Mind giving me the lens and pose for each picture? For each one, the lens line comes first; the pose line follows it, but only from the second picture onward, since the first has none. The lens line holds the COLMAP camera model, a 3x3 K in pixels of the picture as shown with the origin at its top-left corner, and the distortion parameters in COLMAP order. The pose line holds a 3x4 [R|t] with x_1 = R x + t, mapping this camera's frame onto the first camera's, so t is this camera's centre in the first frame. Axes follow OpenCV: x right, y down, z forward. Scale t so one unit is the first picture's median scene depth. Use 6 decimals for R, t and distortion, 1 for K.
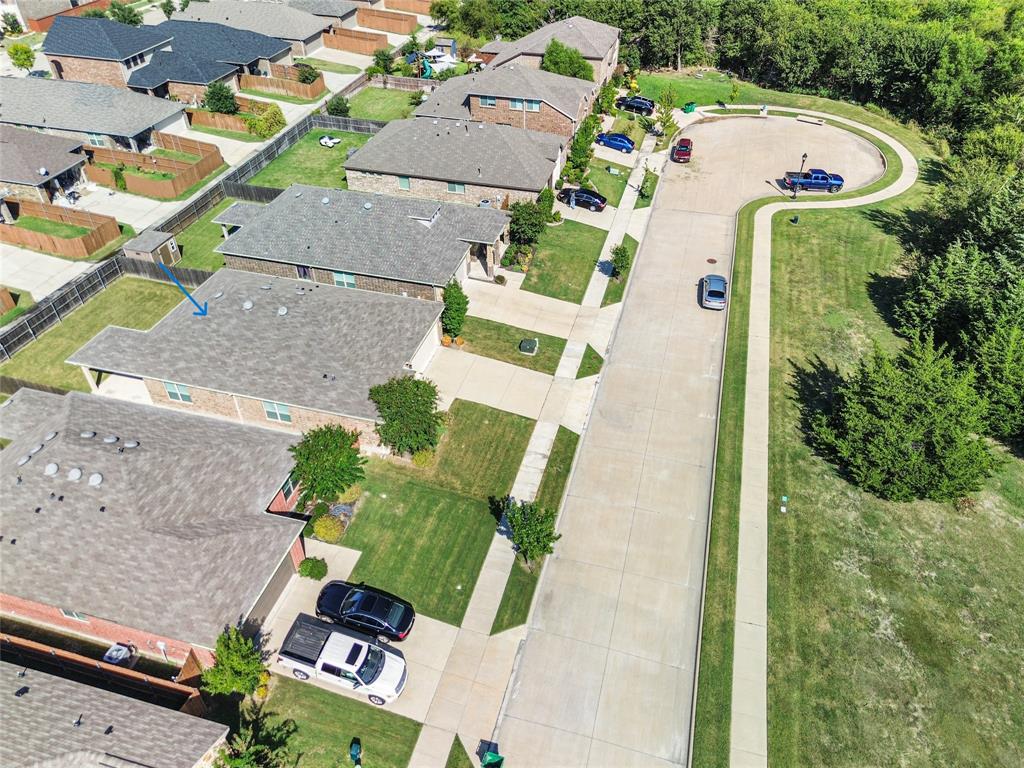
lens RADIAL K [[722.9, 0, 512.0], [0, 722.9, 384.0], [0, 0, 1]] dist [0.045765, -0.000629]
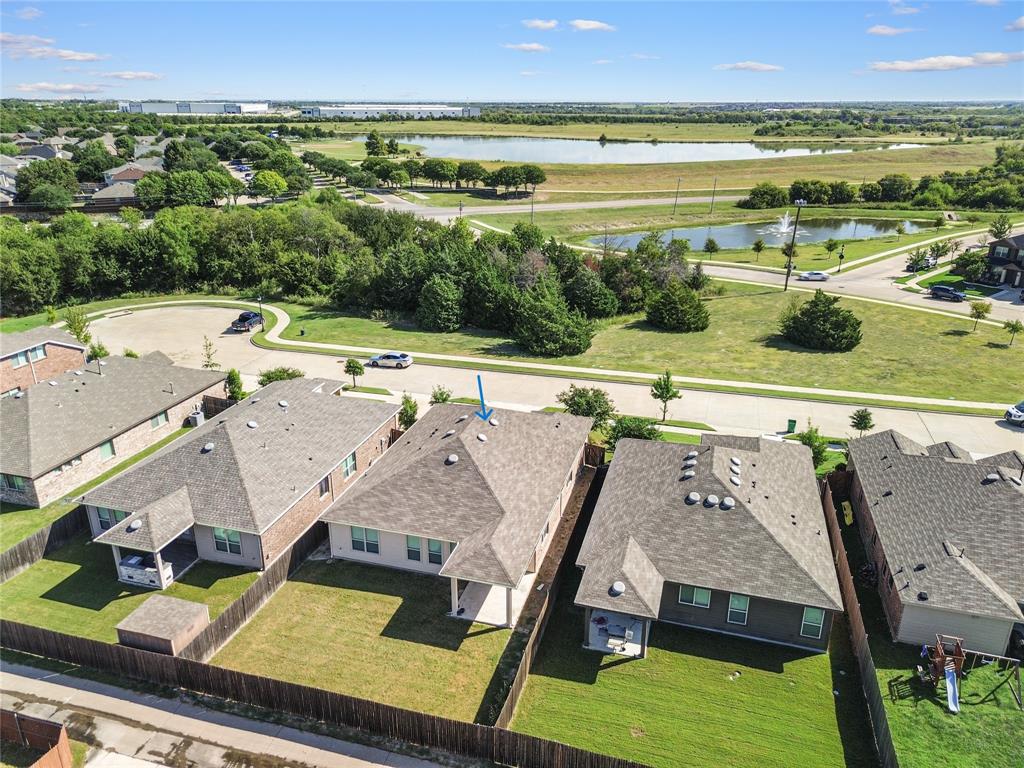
lens RADIAL K [[722.9, 0, 512.0], [0, 722.9, 384.0], [0, 0, 1]] dist [0.045765, -0.000629]
pose [[0.014187, -0.357853, 0.933670, -0.817022], [0.642447, 0.718783, 0.265730, -0.259655], [-0.766199, 0.596064, 0.240099, 0.463127]]
